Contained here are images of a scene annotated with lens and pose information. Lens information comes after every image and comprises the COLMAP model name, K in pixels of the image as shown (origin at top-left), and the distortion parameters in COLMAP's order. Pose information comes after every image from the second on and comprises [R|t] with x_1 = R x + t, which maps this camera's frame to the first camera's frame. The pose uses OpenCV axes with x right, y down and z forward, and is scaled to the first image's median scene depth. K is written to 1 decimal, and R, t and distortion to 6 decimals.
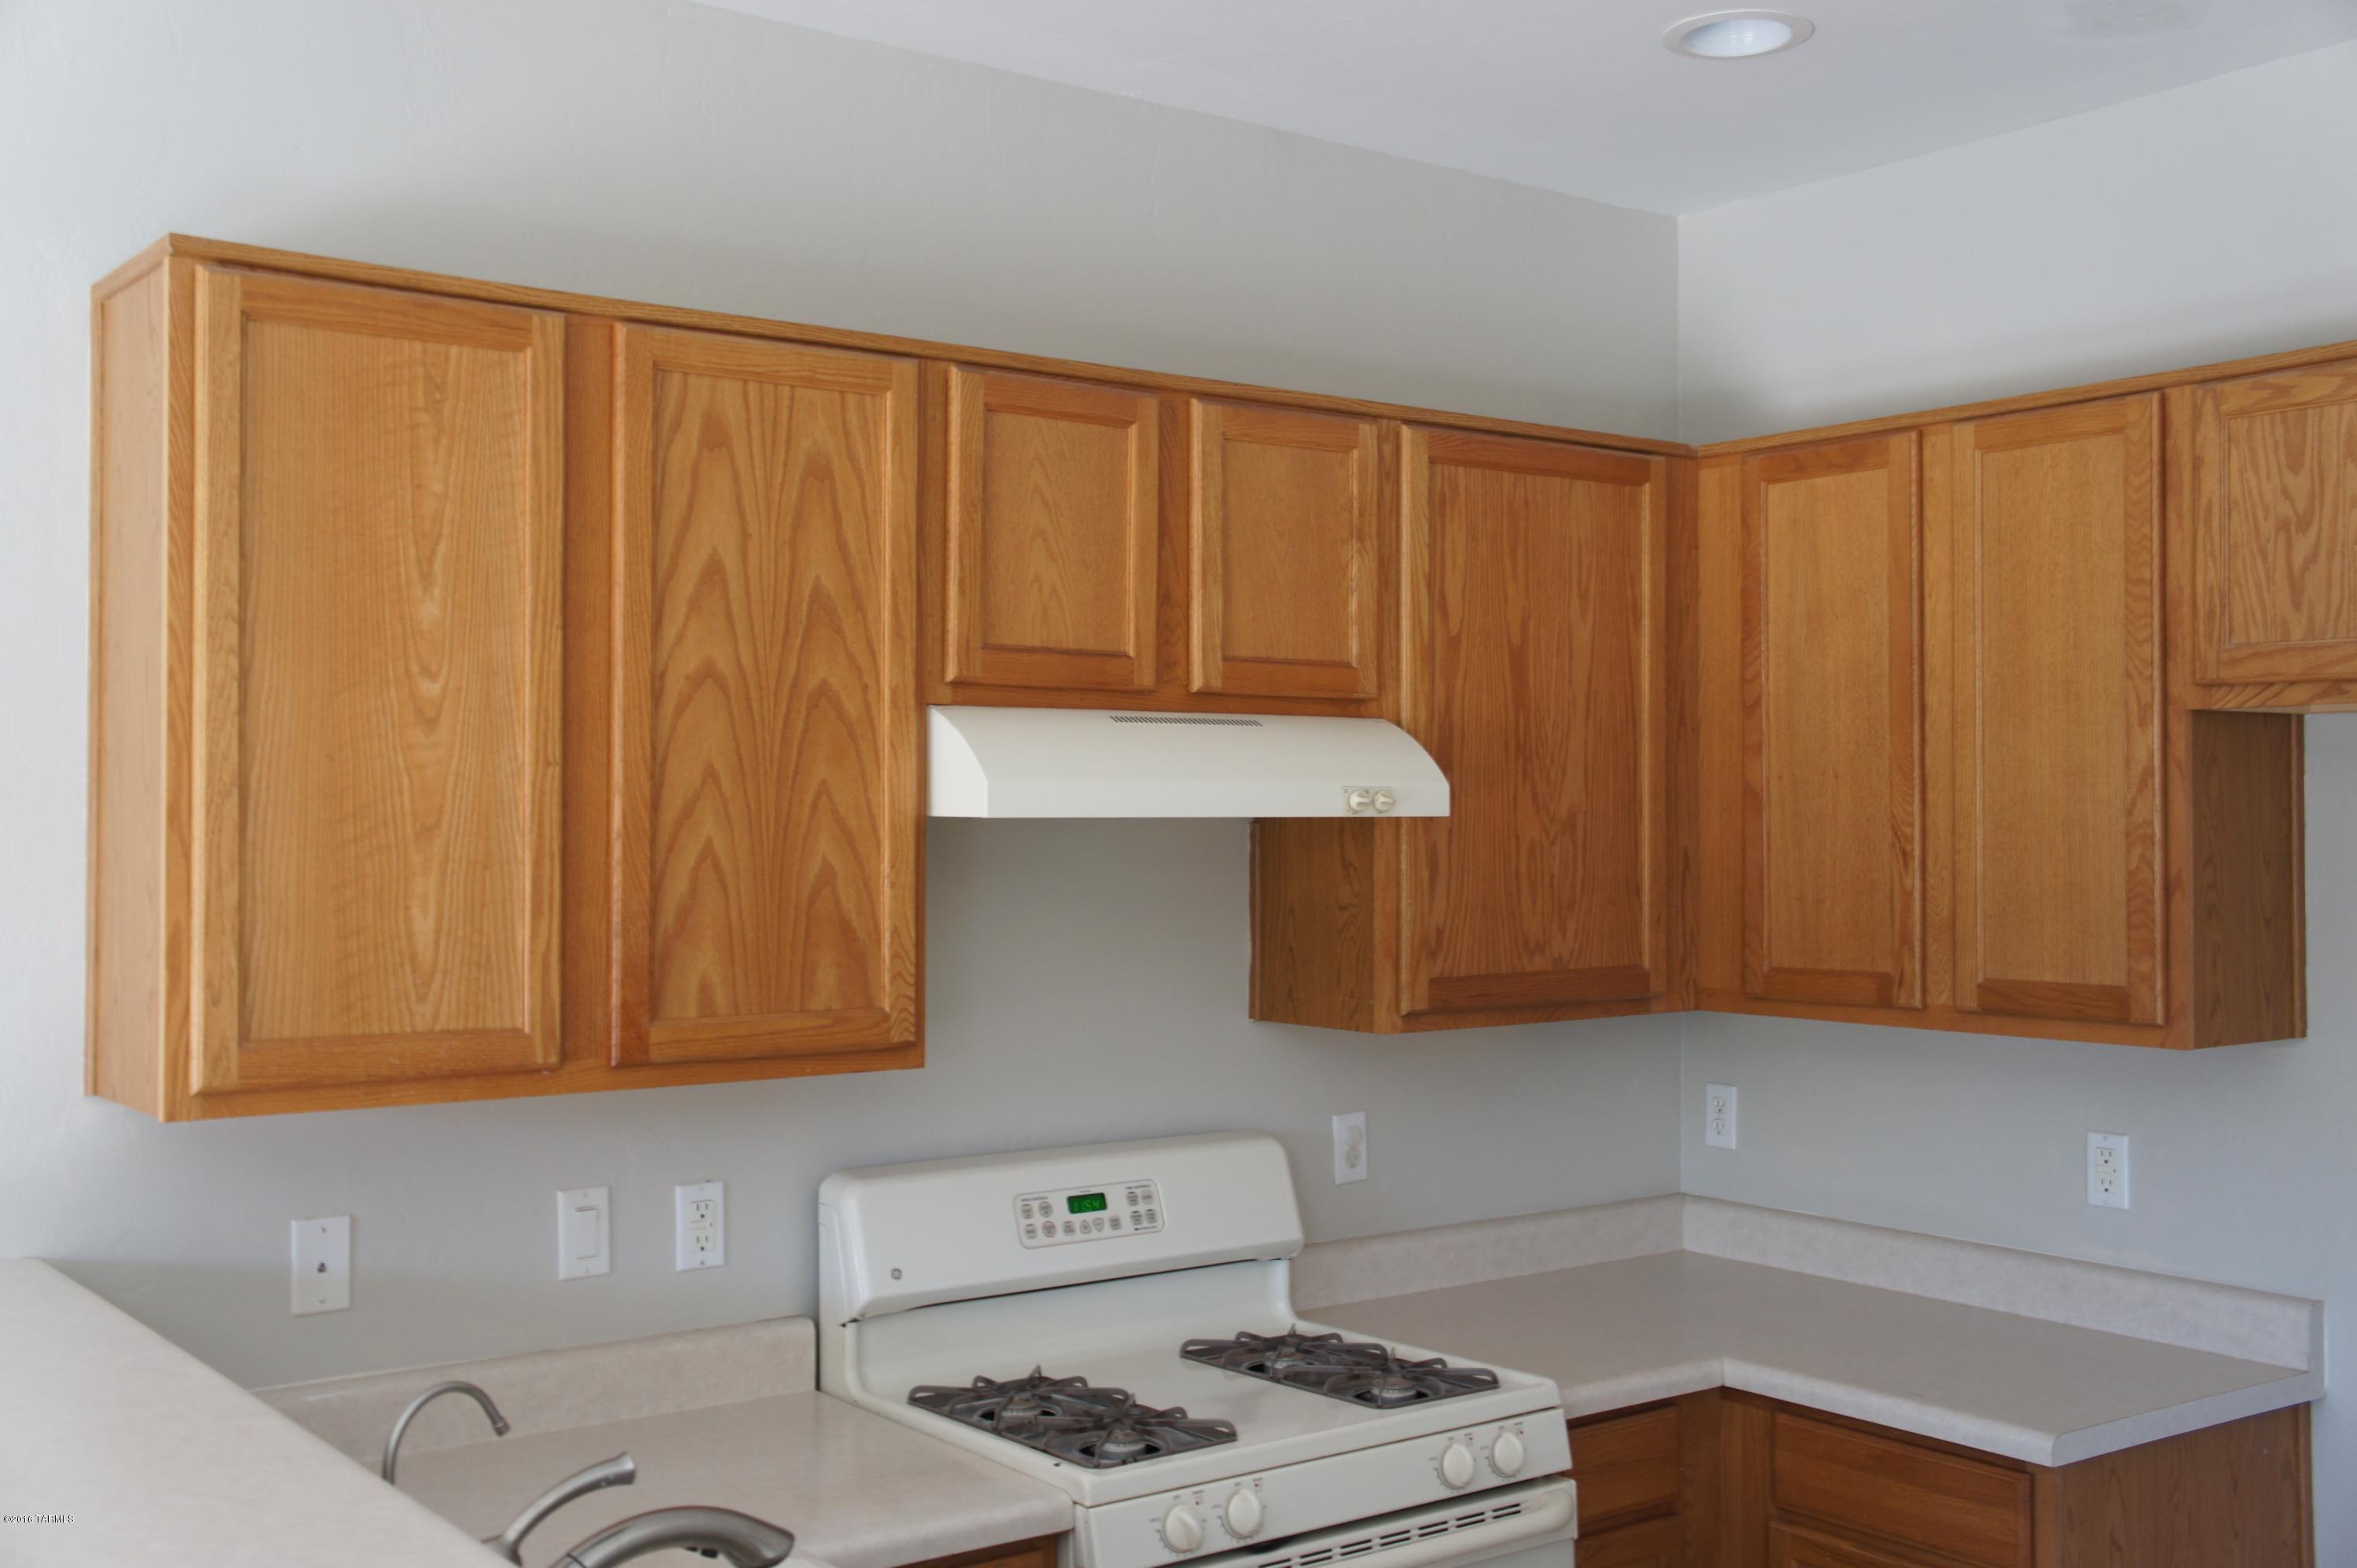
lens RADIAL K [[2406.1, 0, 1182.6], [0, 2406.1, 796.8], [0, 0, 1]] dist [-0.013408, 0.000000]
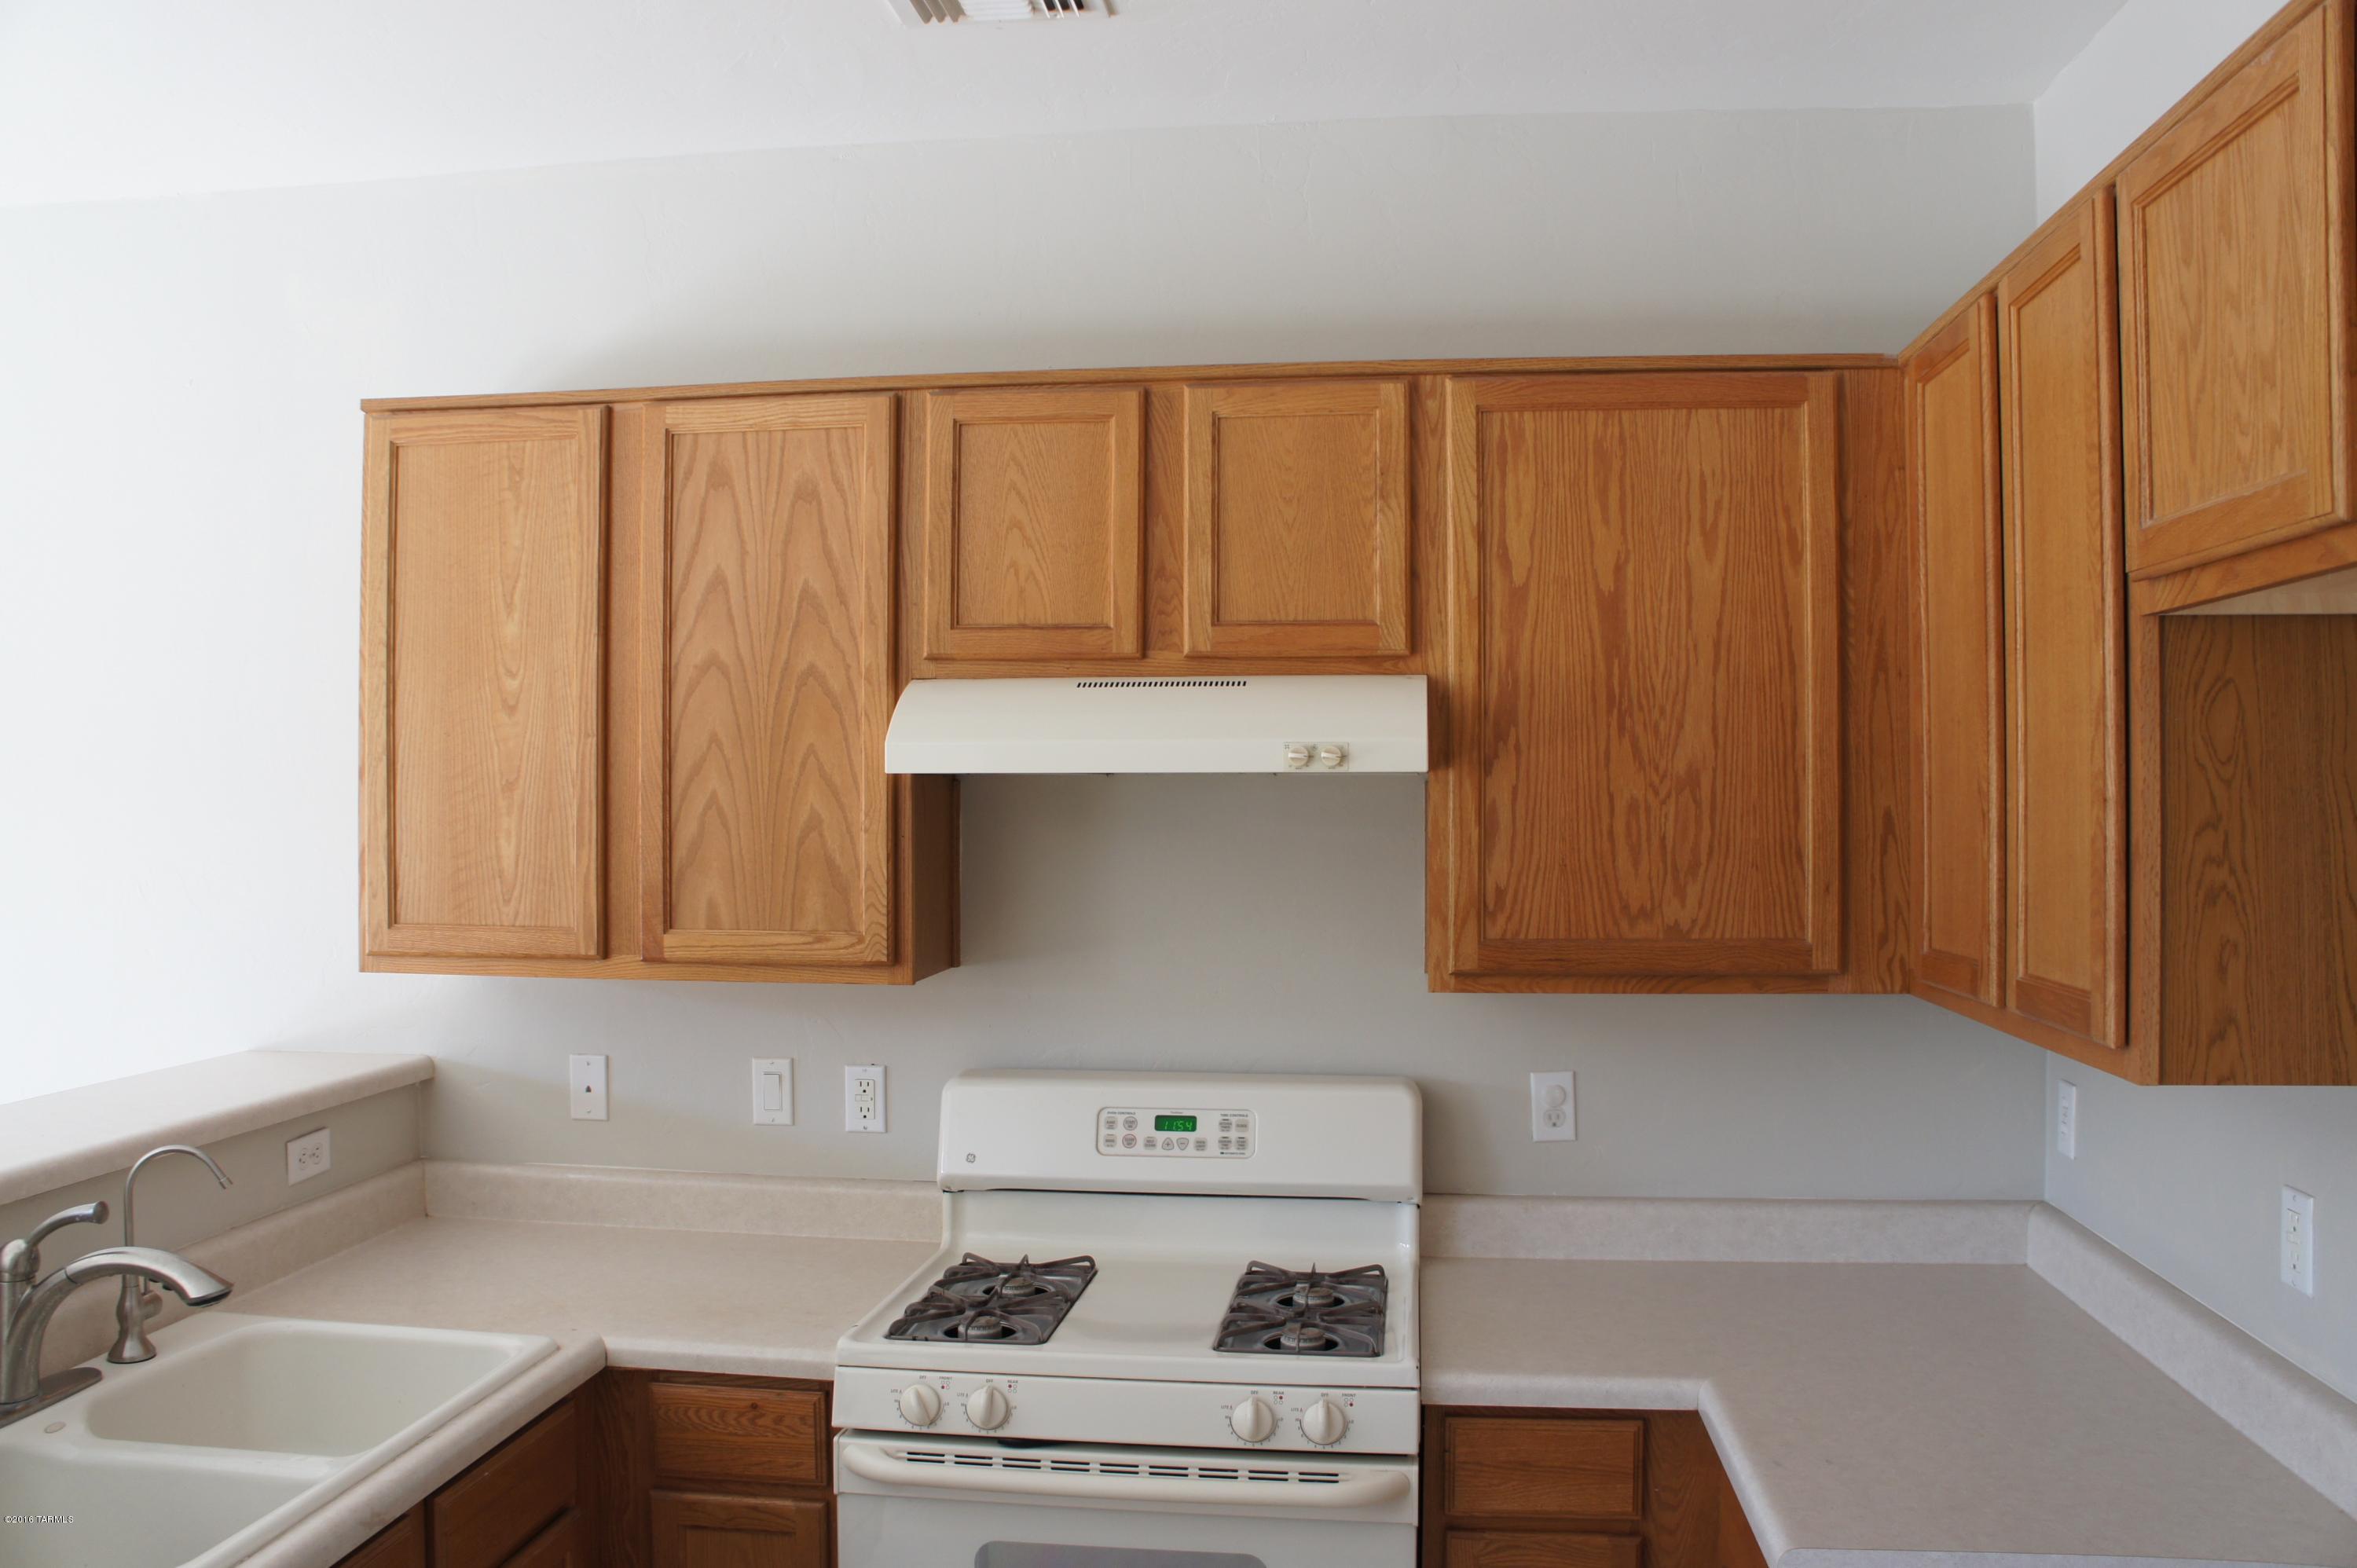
lens RADIAL K [[1861.3, 0, 1183.4], [0, 1861.3, 787.5], [0, 0, 1]] dist [-0.154601, 0.064266]
pose [[0.716814, -0.002380, -0.697261, 0.590397], [0.004997, 0.999986, 0.001725, 0.013250], [0.697247, -0.004721, 0.716815, 0.412909]]
